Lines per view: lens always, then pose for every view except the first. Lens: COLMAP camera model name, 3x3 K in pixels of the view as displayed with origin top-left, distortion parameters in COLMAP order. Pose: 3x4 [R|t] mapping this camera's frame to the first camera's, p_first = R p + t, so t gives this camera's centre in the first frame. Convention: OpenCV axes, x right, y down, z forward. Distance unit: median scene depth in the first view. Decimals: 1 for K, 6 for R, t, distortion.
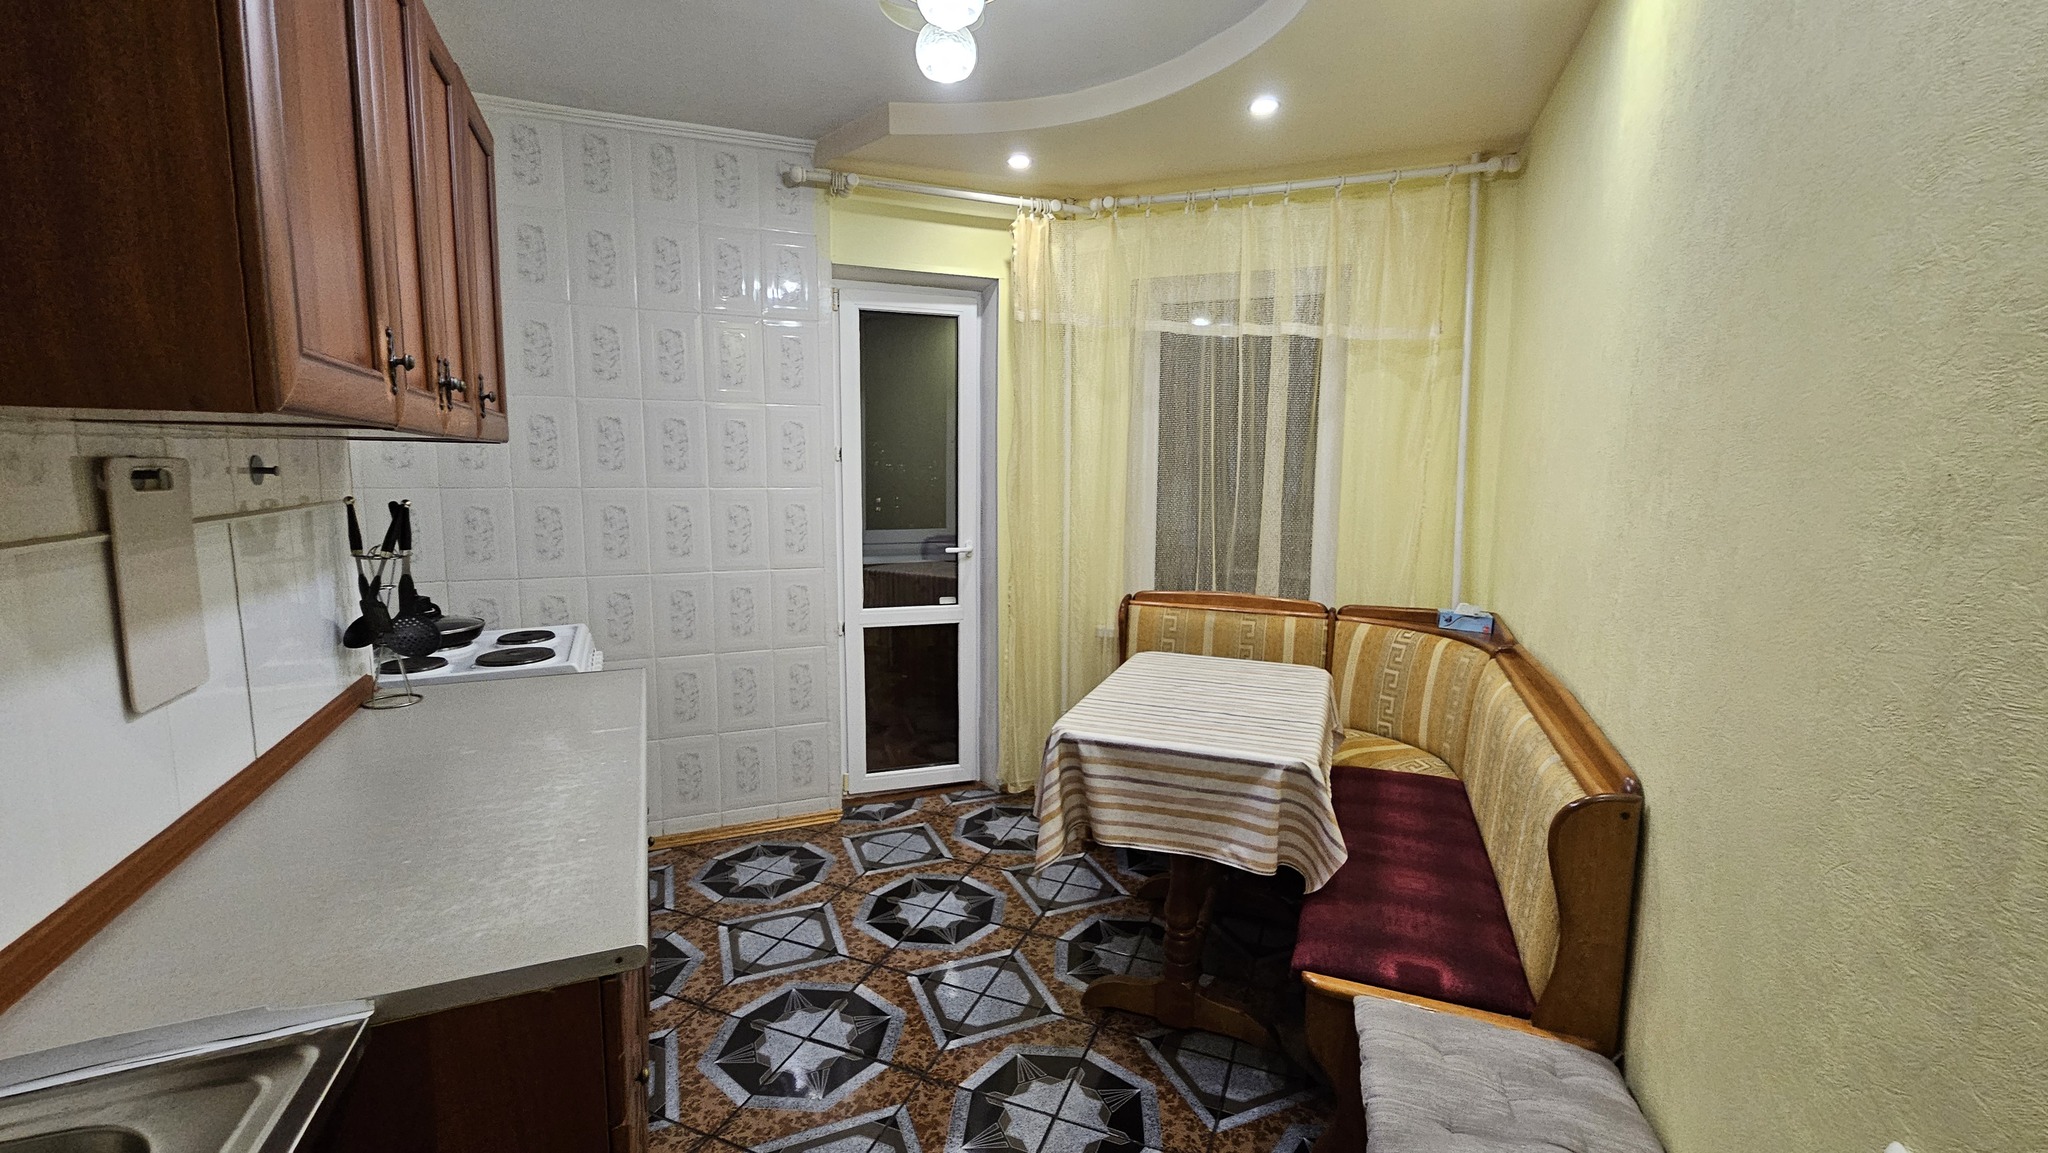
lens RADIAL K [[837.2, 0, 1017.1], [0, 837.2, 576.0], [0, 0, 1]] dist [-0.002376, 0.000762]
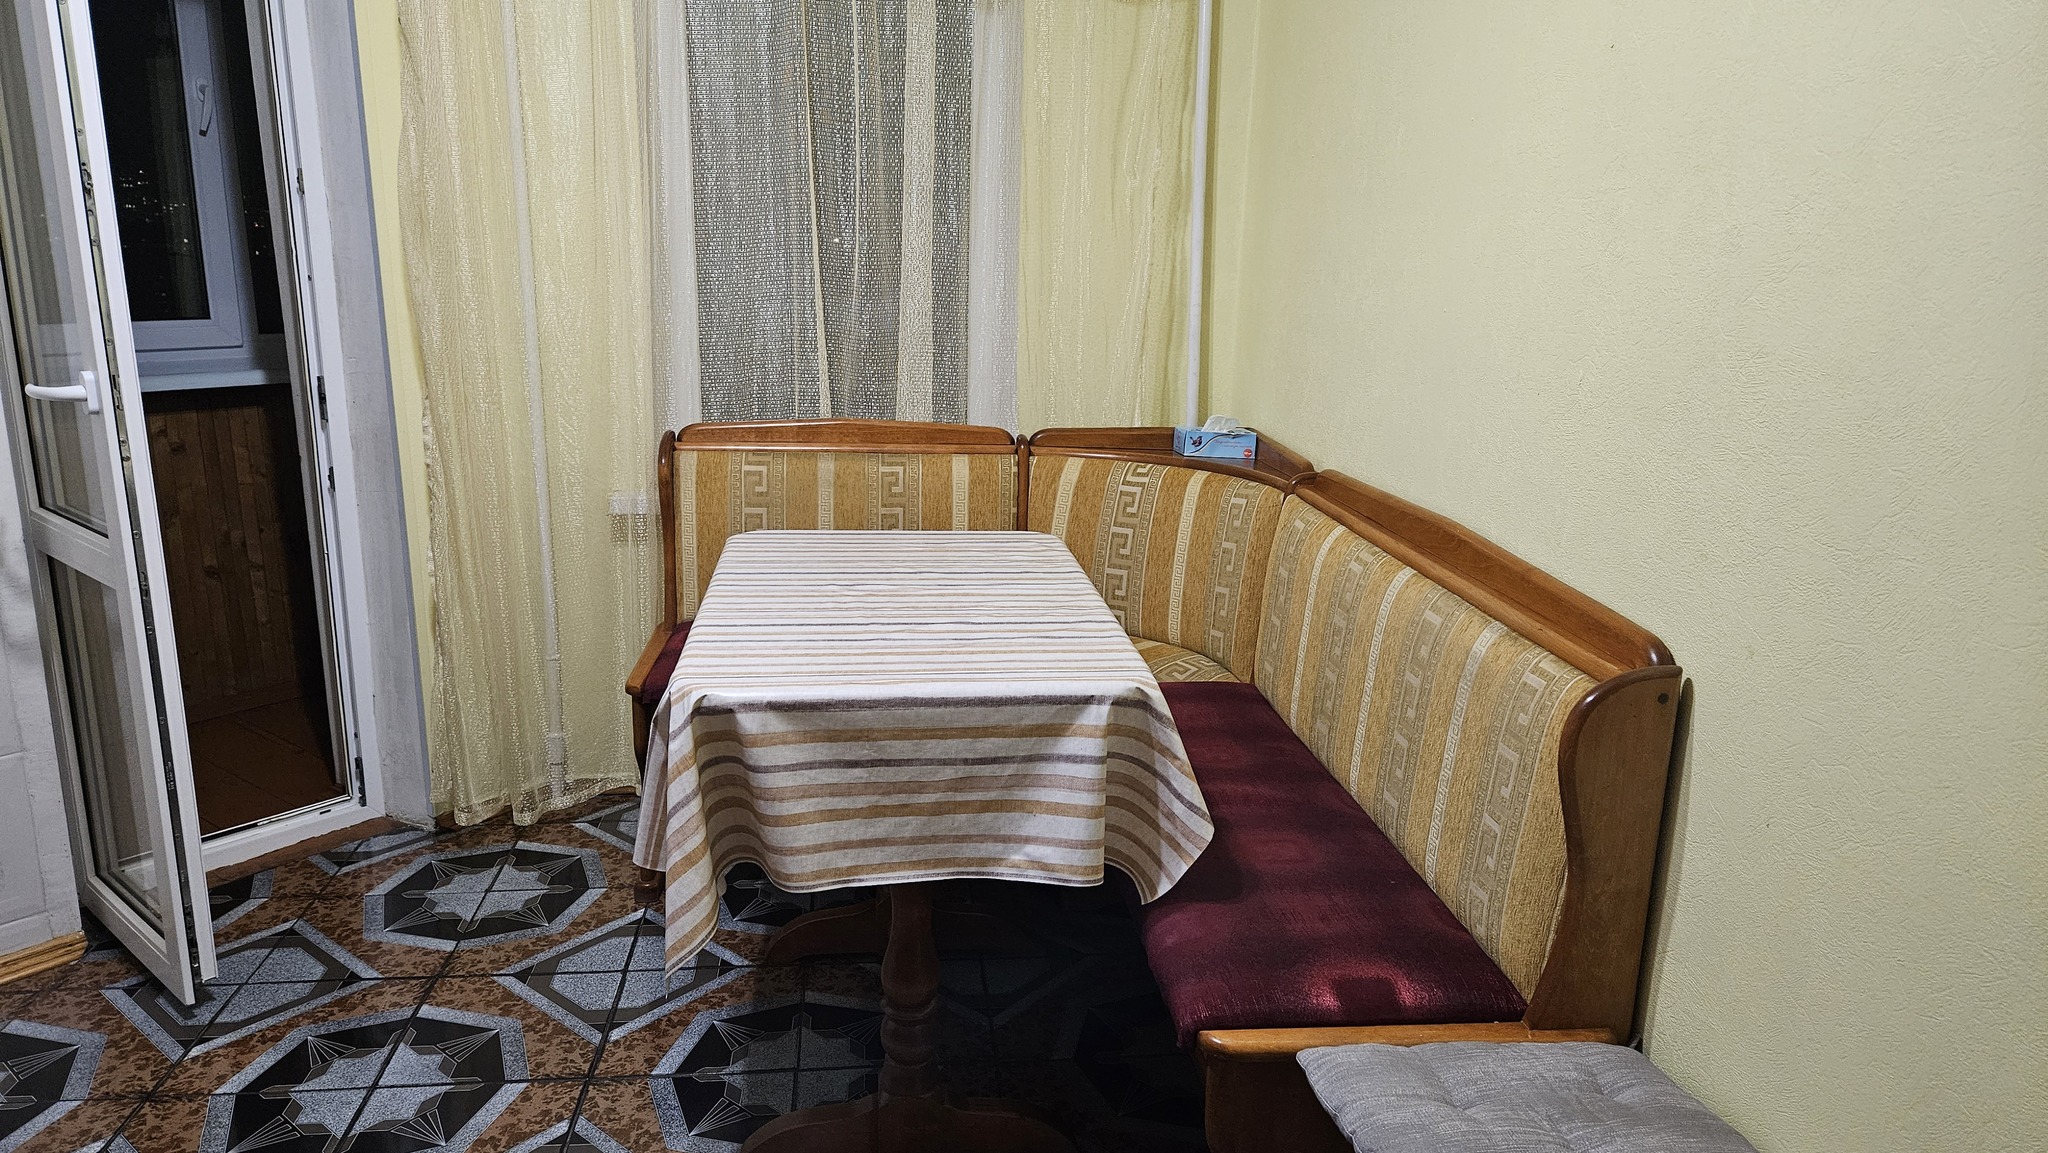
lens RADIAL K [[1360.6, 0, 979.7], [0, 1360.6, 575.5], [0, 0, 1]] dist [0.080861, -0.072650]
pose [[0.887329, -0.101494, 0.449828, -0.126782], [0.047840, 0.990475, 0.129112, 0.011364], [-0.458648, -0.093045, 0.883733, 0.150098]]
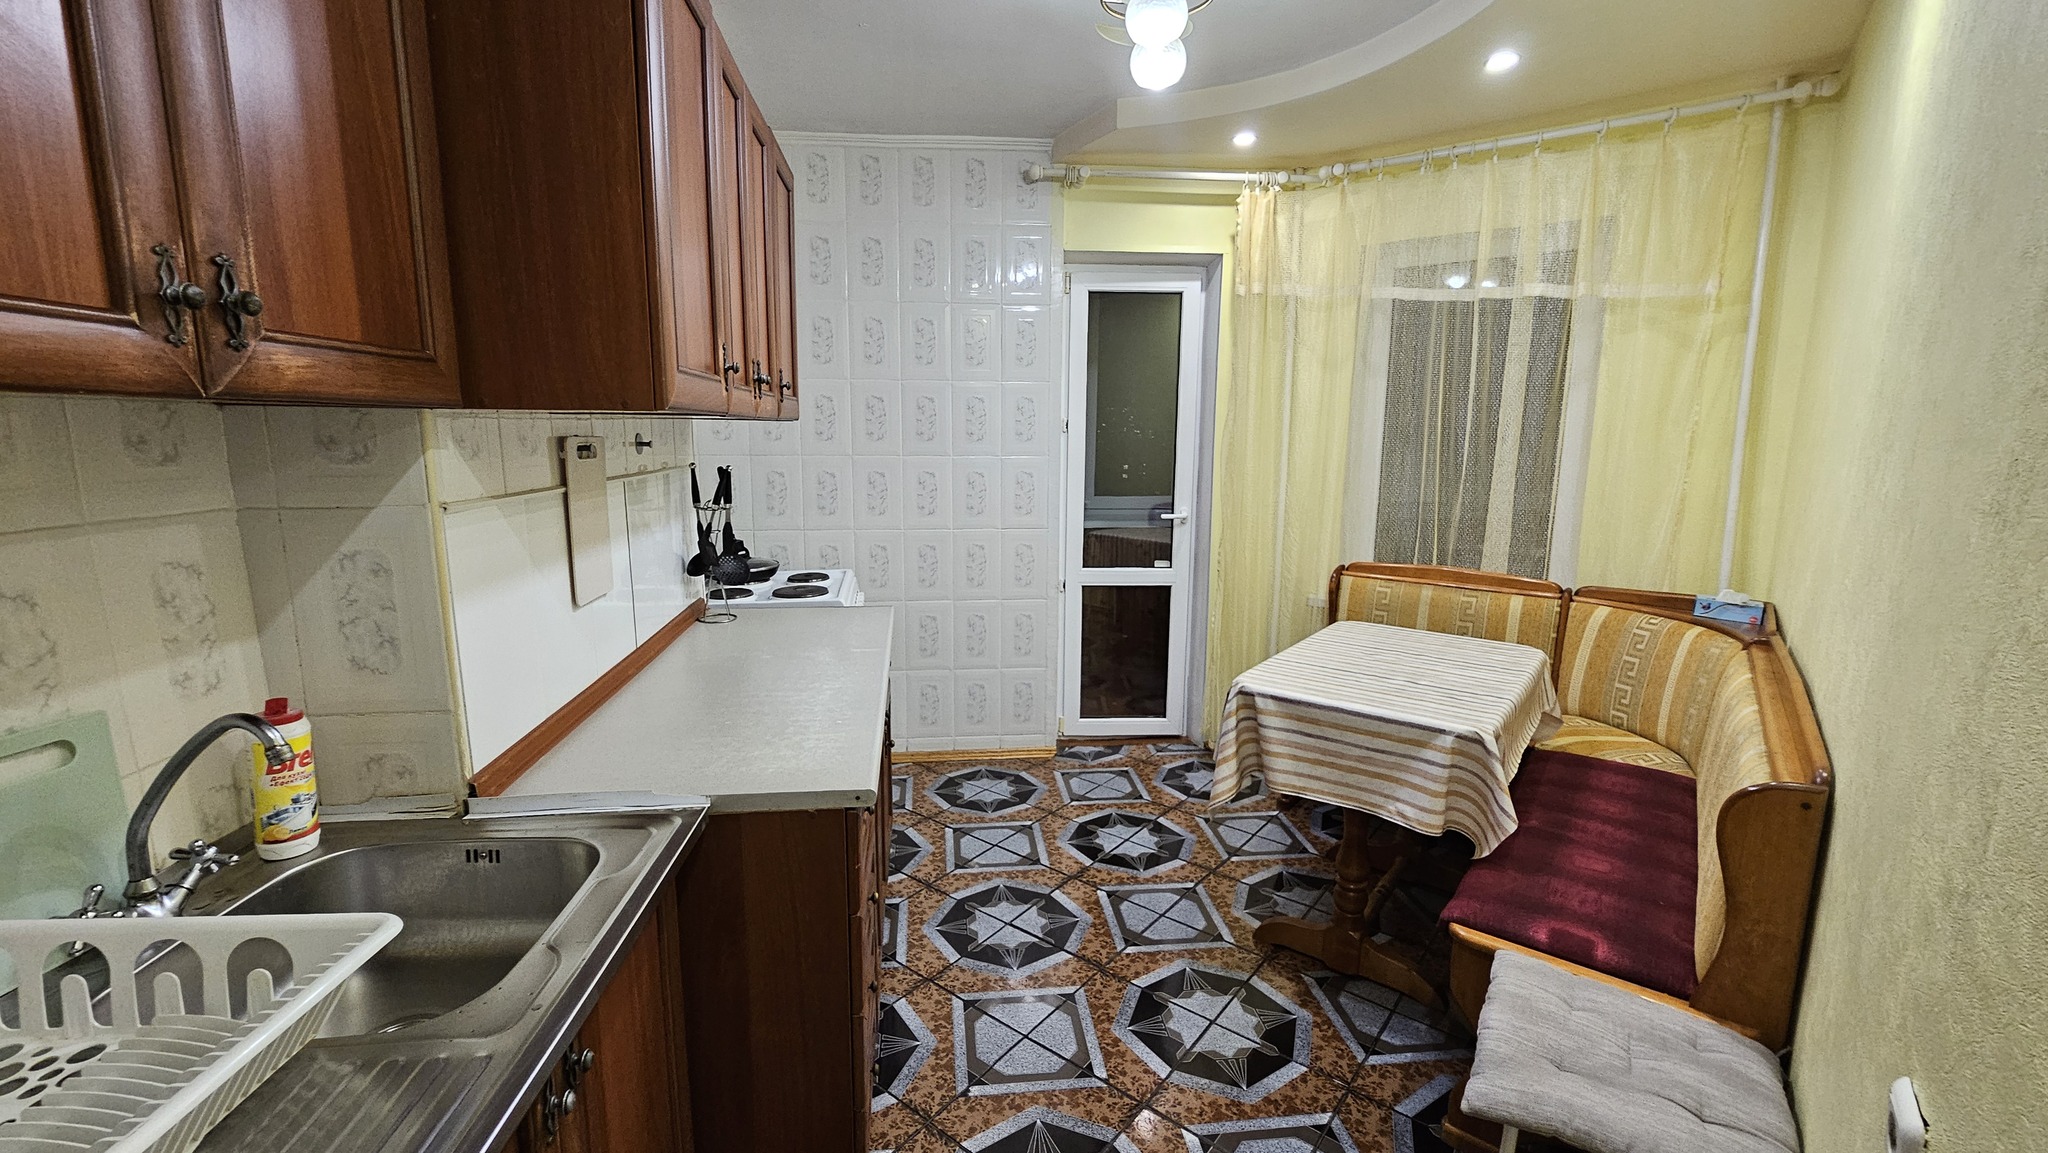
lens RADIAL K [[837.2, 0, 1009.0], [0, 837.2, 577.4], [0, 0, 1]] dist [-0.002376, 0.000762]
pose [[0.954941, 0.047561, -0.292960, 0.061473], [-0.035540, 0.998299, 0.046223, 0.005646], [0.294660, -0.033728, 0.955007, -0.097543]]
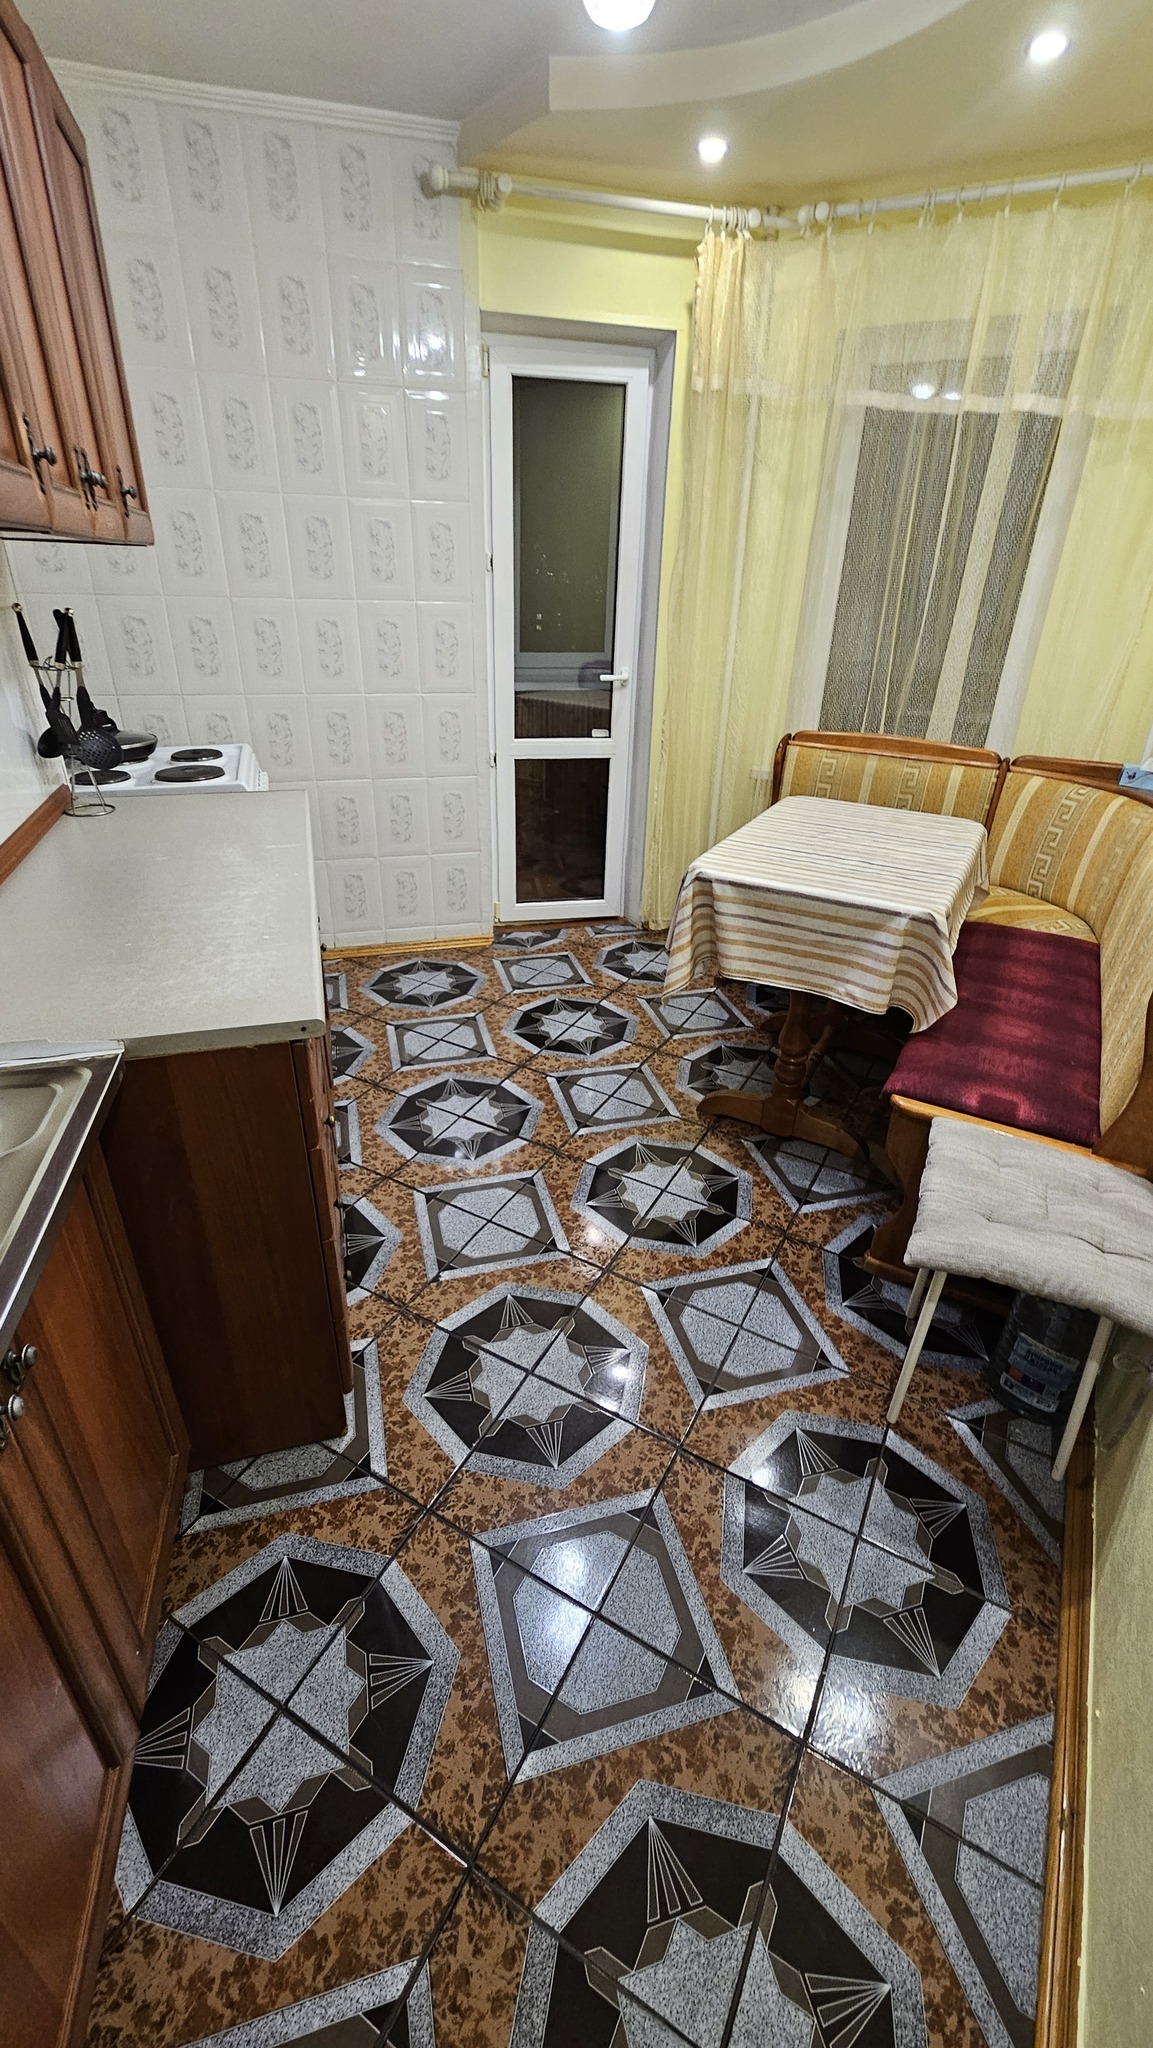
lens RADIAL K [[837.2, 0, 577.0], [0, 837.2, 1020.3], [0, 0, 1]] dist [-0.002376, 0.000762]
pose [[0.992315, 0.072971, -0.099928, 0.017282], [-0.033458, 0.935751, 0.351072, 0.000336], [0.119126, -0.345030, 0.931001, -0.036171]]
